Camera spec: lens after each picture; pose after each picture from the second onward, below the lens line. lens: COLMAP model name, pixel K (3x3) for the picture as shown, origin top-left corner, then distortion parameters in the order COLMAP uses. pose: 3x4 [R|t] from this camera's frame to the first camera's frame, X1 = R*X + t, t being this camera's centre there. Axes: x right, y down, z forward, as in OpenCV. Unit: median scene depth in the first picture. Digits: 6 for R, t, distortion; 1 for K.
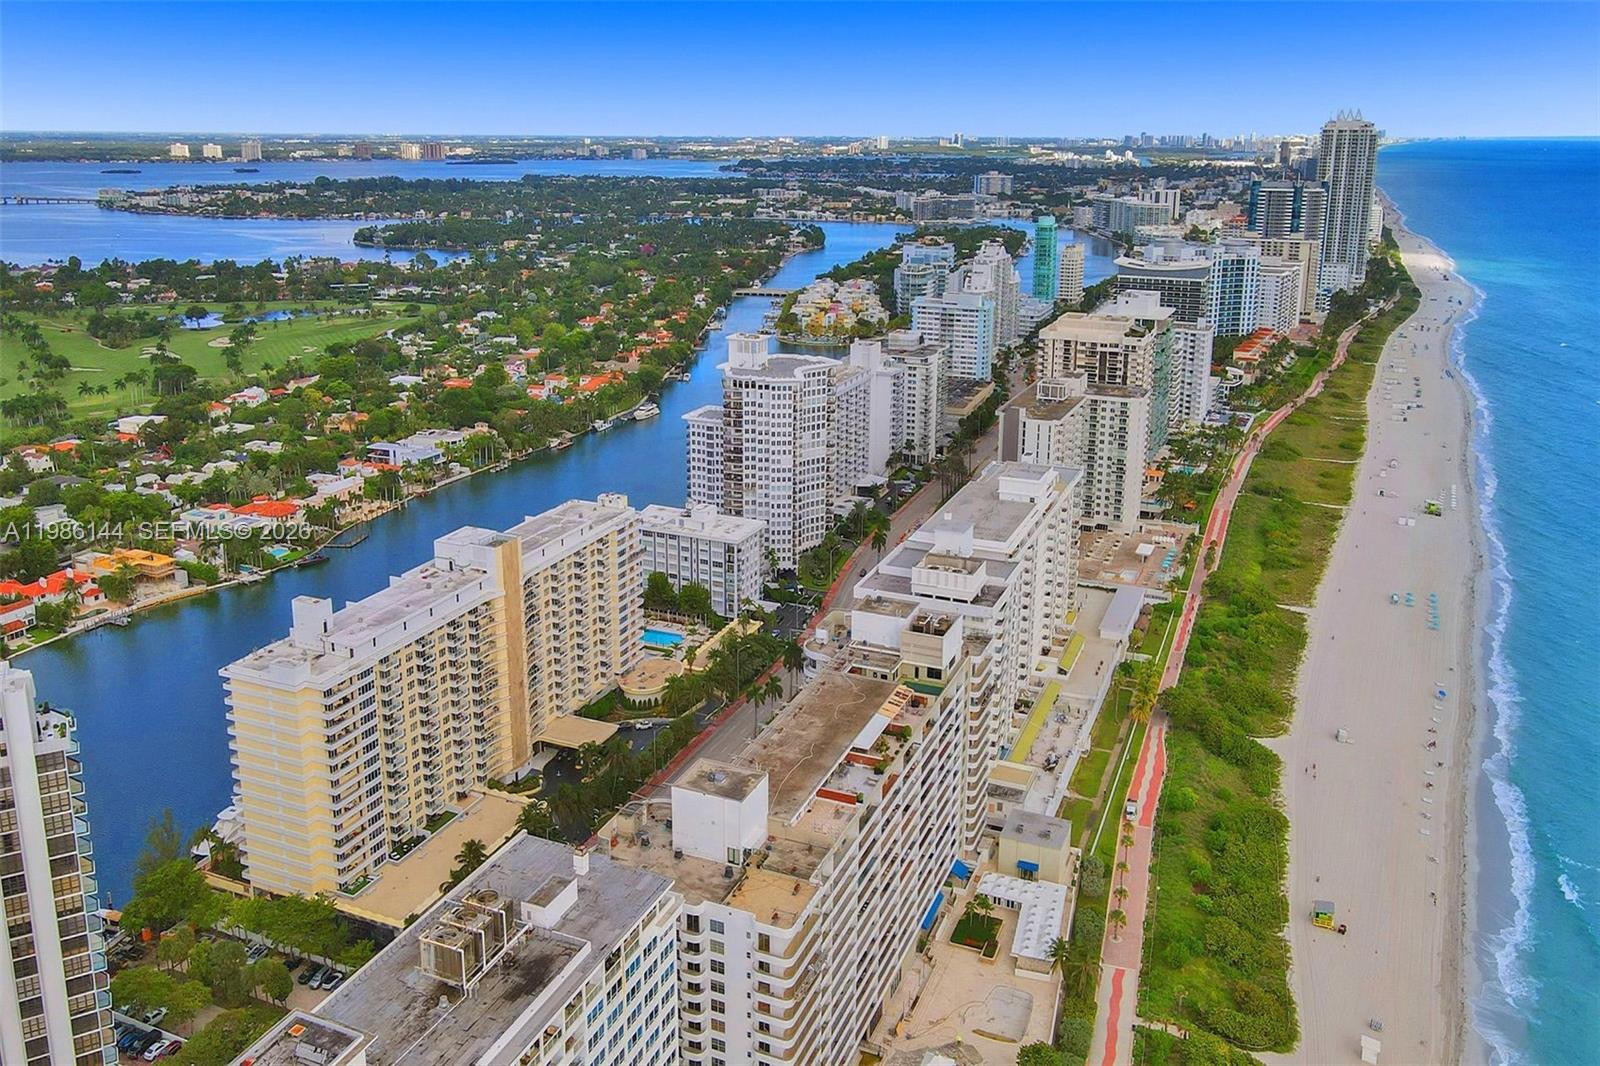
lens RADIAL K [[1207.6, 0, 799.3], [0, 1207.6, 533.3], [0, 0, 1]] dist [0.004086, 0.002470]
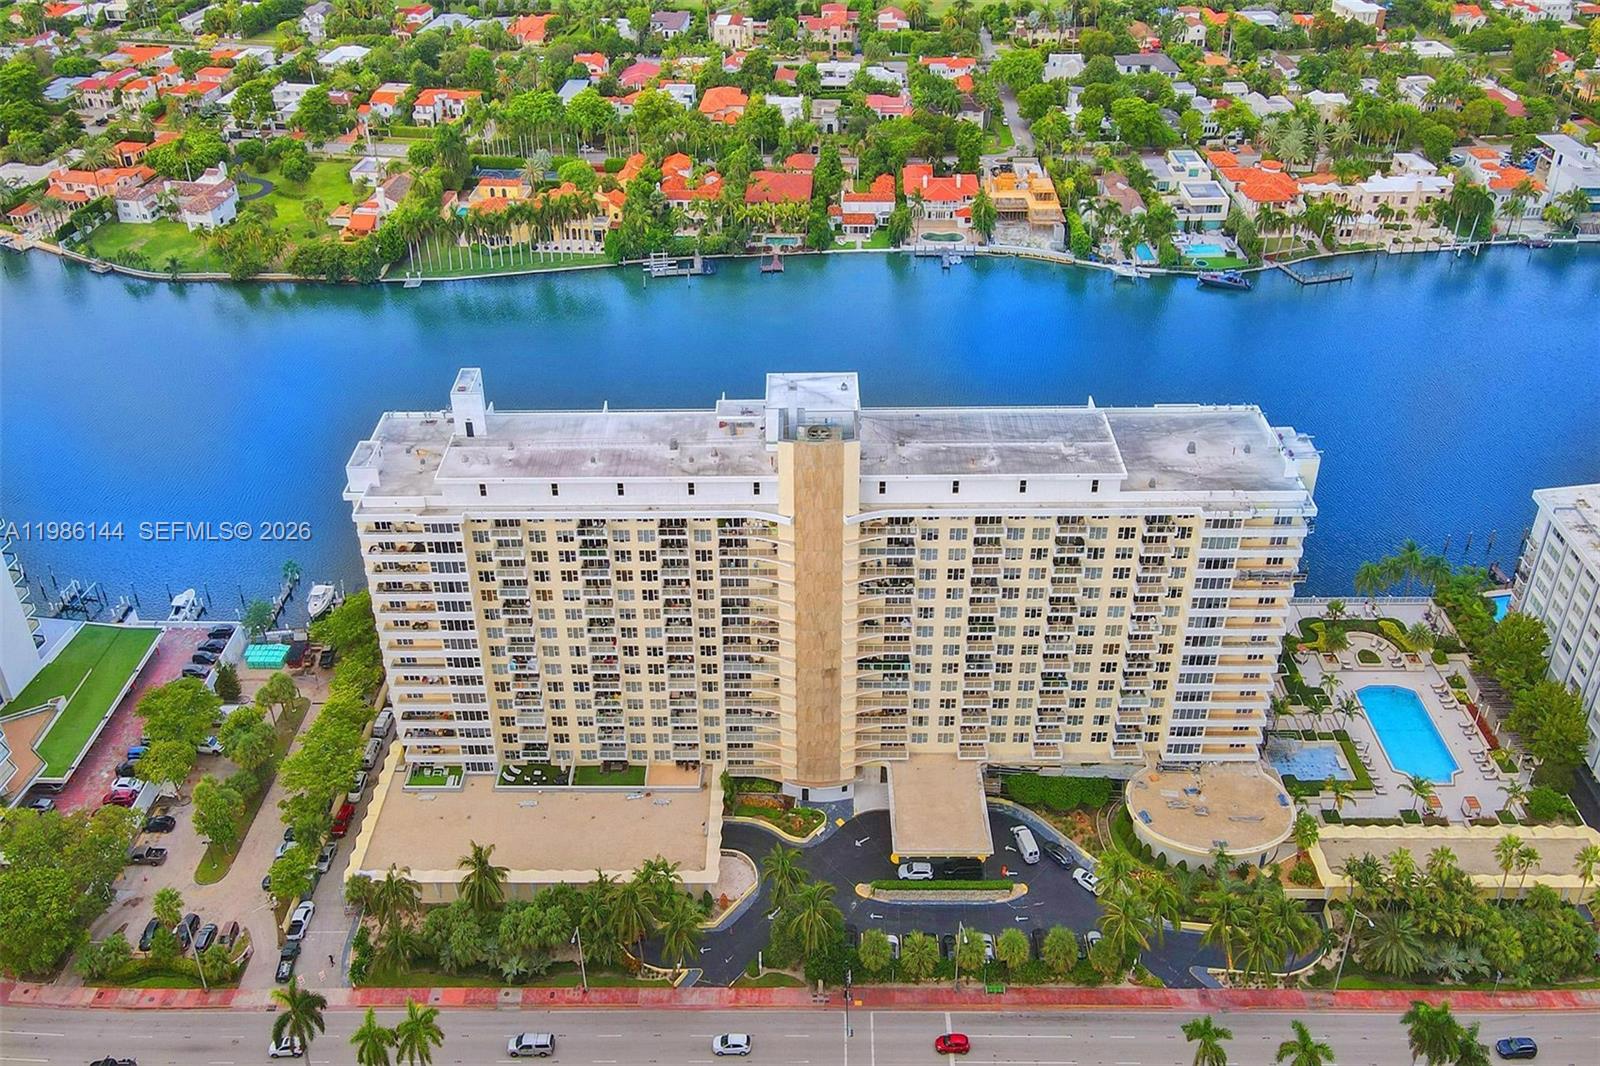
lens RADIAL K [[1207.6, 0, 801.7], [0, 1207.6, 531.4], [0, 0, 1]] dist [0.004086, 0.002470]
pose [[0.391553, 0.549520, -0.738047, 0.090452], [-0.280107, 0.835205, 0.473257, -0.129367], [0.876485, 0.021427, 0.480952, 0.538687]]
